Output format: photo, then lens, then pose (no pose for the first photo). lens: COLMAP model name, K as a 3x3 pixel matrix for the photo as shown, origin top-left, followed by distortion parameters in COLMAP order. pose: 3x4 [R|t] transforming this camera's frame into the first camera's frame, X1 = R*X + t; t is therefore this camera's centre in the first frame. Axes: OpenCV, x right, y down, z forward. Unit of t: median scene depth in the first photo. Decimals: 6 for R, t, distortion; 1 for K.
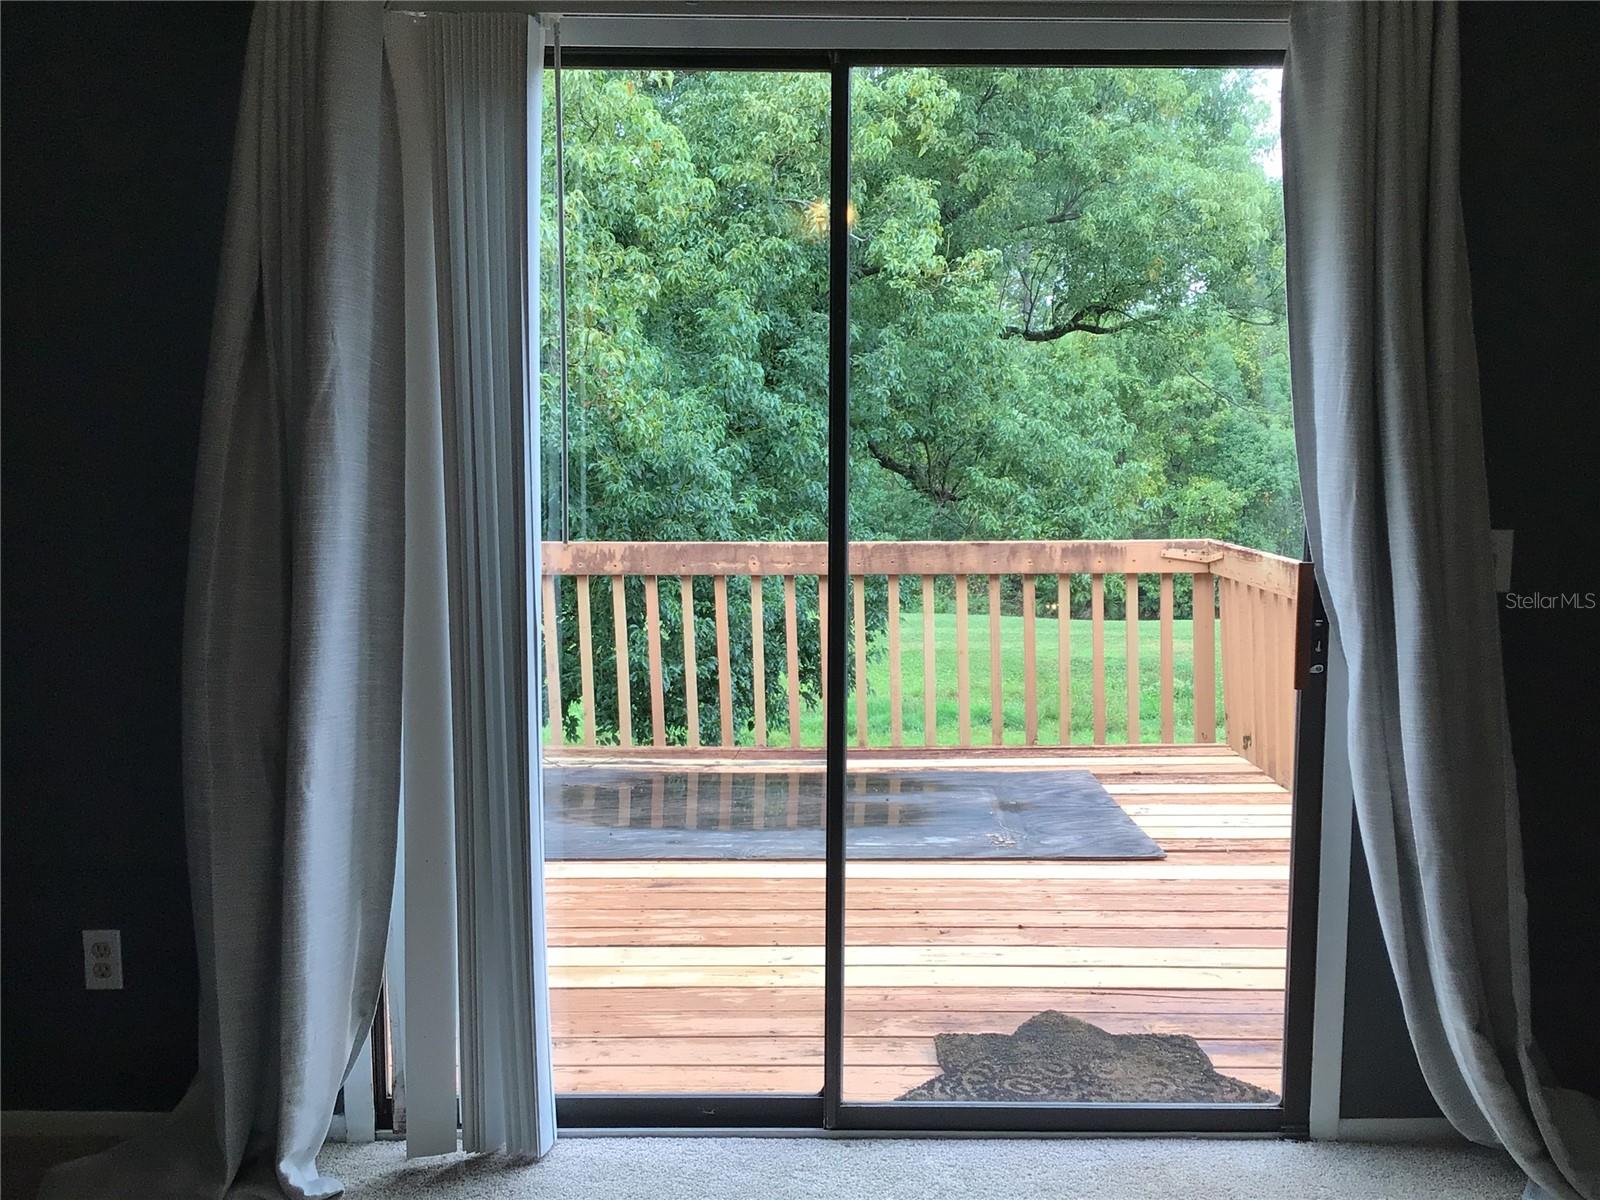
lens RADIAL K [[1438.5, 0, 790.4], [0, 1438.5, 606.4], [0, 0, 1]] dist [0.094711, -0.166921]
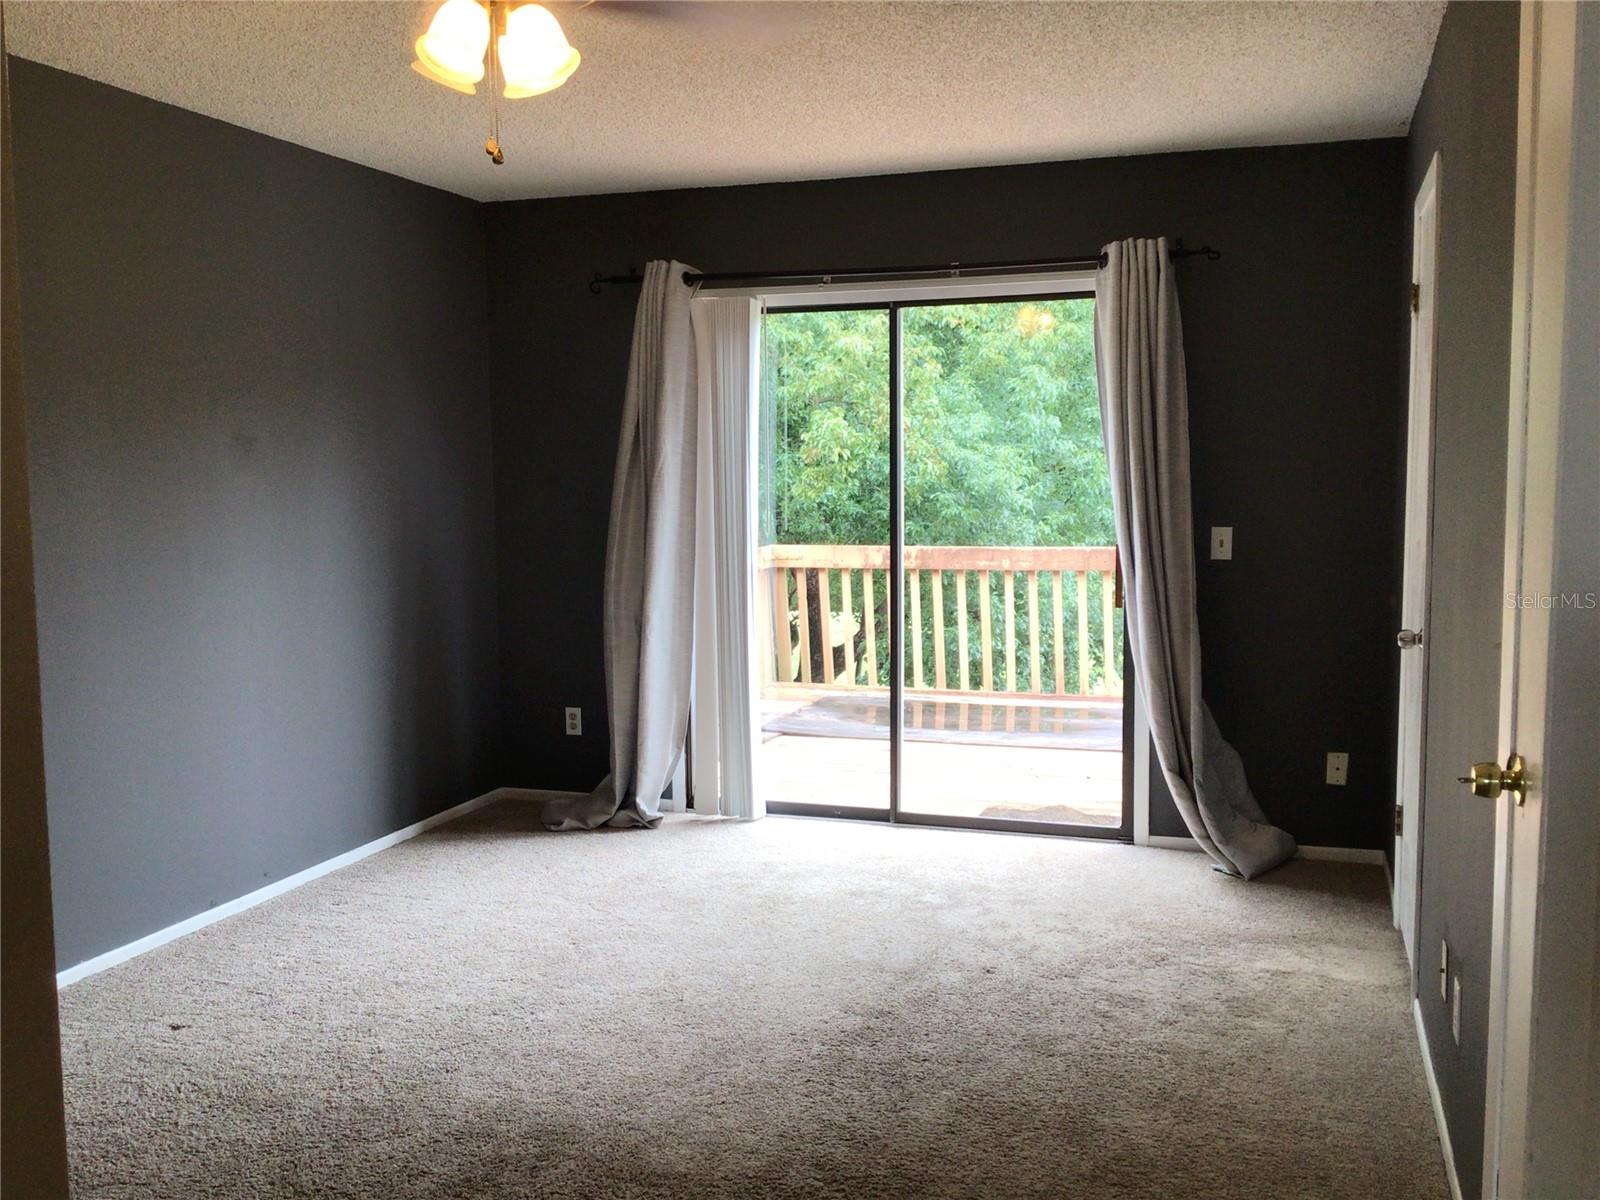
lens RADIAL K [[1438.5, 0, 809.6], [0, 1438.5, 600.2], [0, 0, 1]] dist [0.094711, -0.166921]
pose [[0.947554, 0.018485, -0.319061, 0.296524], [-0.025788, 0.999493, -0.018681, 0.047806], [0.318554, 0.025930, 0.947550, -0.508500]]
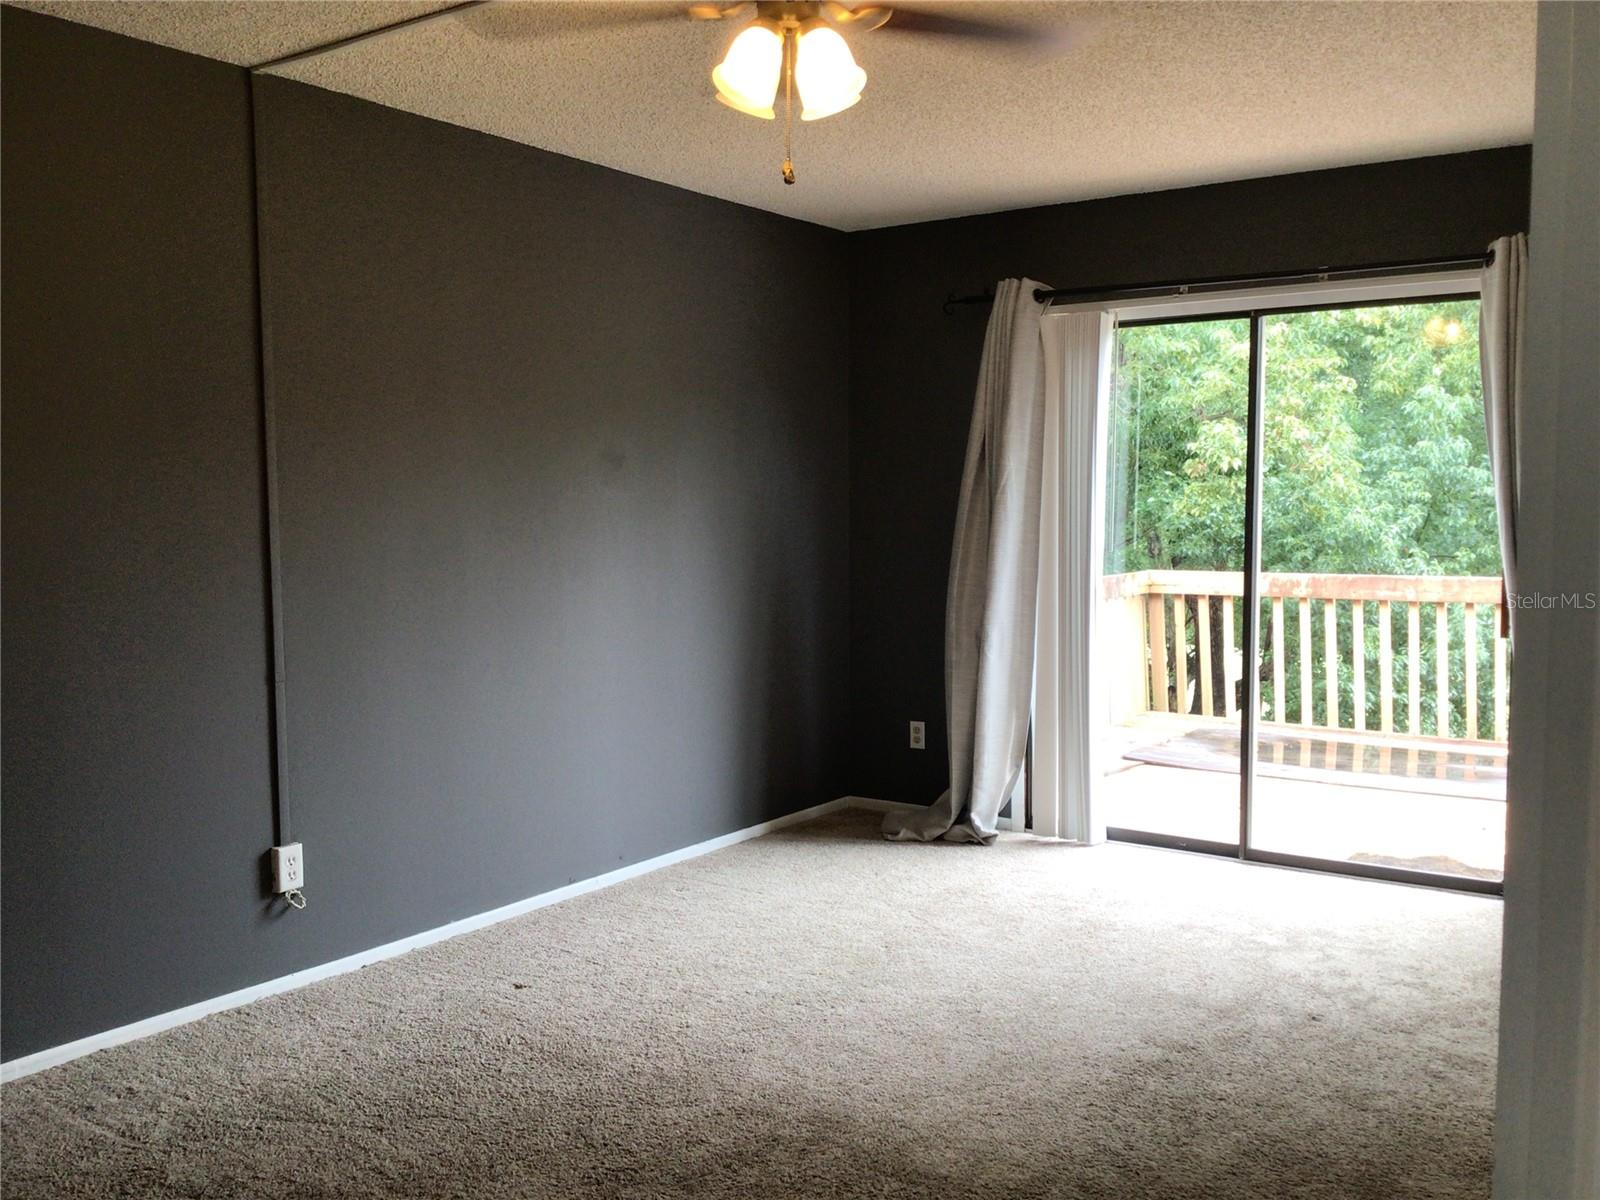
lens RADIAL K [[1438.5, 0, 809.1], [0, 1438.5, 602.3], [0, 0, 1]] dist [0.094711, -0.166921]
pose [[0.823446, 0.034950, -0.566317, 0.338715], [-0.059311, 0.997935, -0.024654, 0.054514], [0.564286, 0.053891, 0.823819, -0.493139]]
